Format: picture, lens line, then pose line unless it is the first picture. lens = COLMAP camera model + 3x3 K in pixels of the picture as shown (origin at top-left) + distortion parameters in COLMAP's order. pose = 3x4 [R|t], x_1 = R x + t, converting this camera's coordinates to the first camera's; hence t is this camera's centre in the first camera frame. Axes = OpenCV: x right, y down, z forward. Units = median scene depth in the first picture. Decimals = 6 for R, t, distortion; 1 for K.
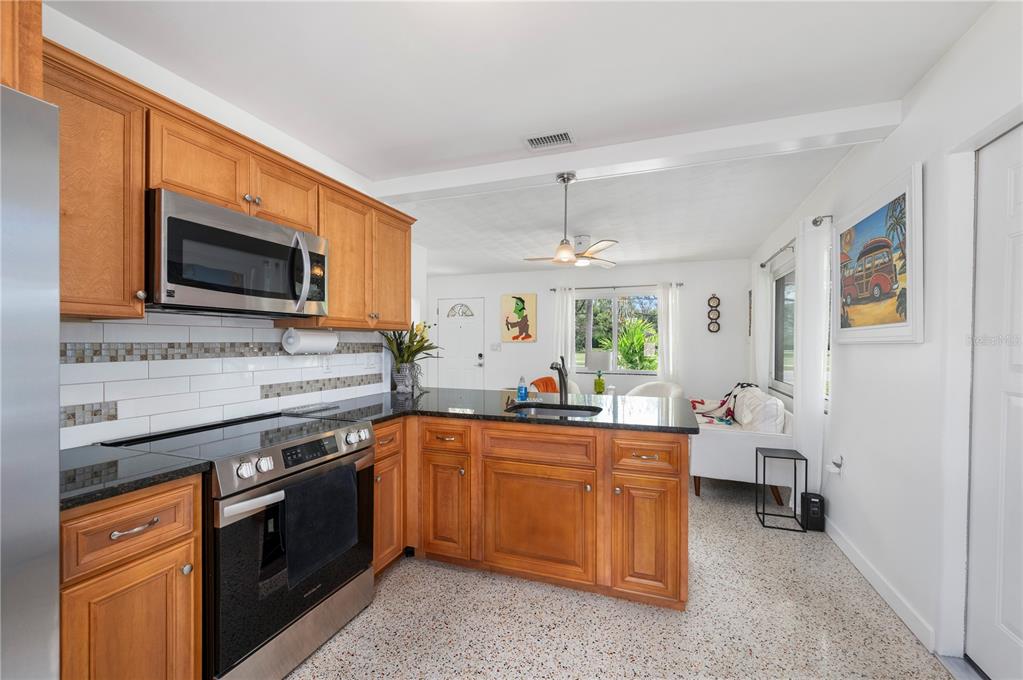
lens RADIAL K [[417.6, 0, 512.2], [0, 417.6, 344.8], [0, 0, 1]] dist [-0.001753, -0.000247]
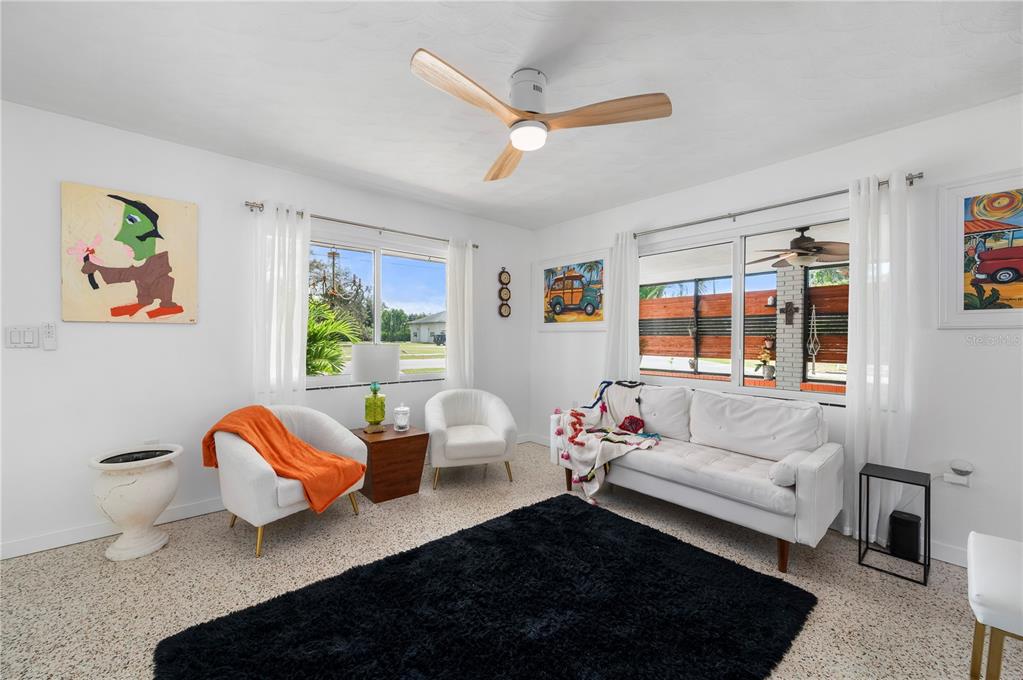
lens RADIAL K [[400.9, 0, 511.5], [0, 400.9, 340.0], [0, 0, 1]] dist [-0.000705, -0.000085]
pose [[0.488833, -0.005680, 0.872359, -0.359611], [-0.000396, 0.999977, 0.006733, 0.016577], [-0.872377, -0.003637, 0.488819, 1.474721]]
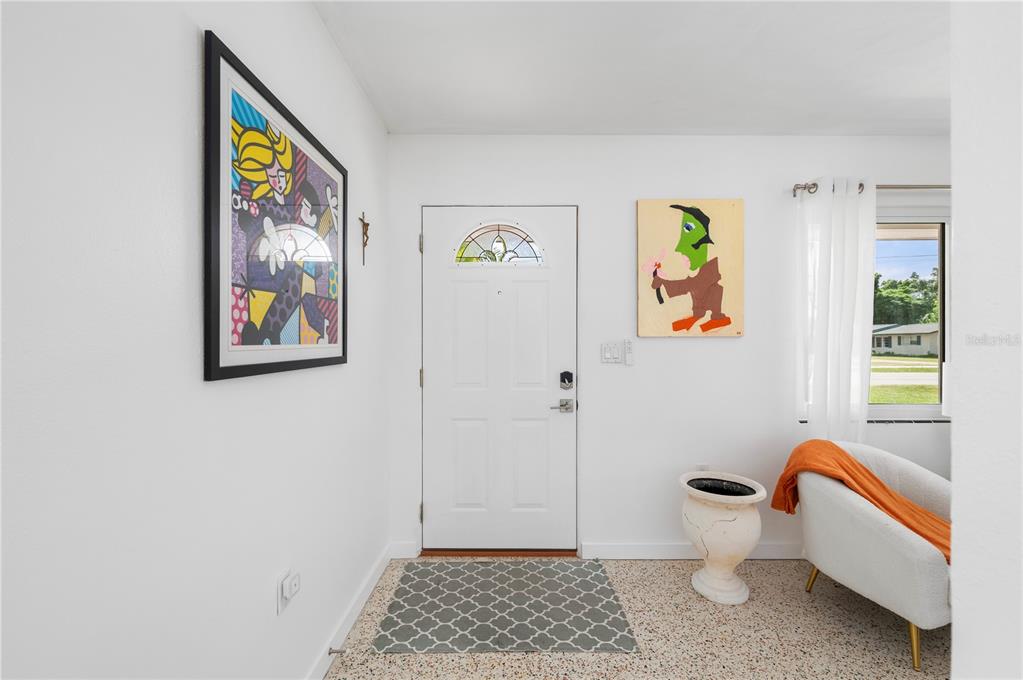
lens RADIAL K [[417.6, 0, 512.2], [0, 417.6, 344.8], [0, 0, 1]] dist [-0.001753, -0.000247]
pose [[0.938906, -0.004101, 0.344150, -0.664030], [0.004002, 0.999991, 0.000998, -0.003536], [-0.344151, 0.000440, 0.938914, 1.994353]]
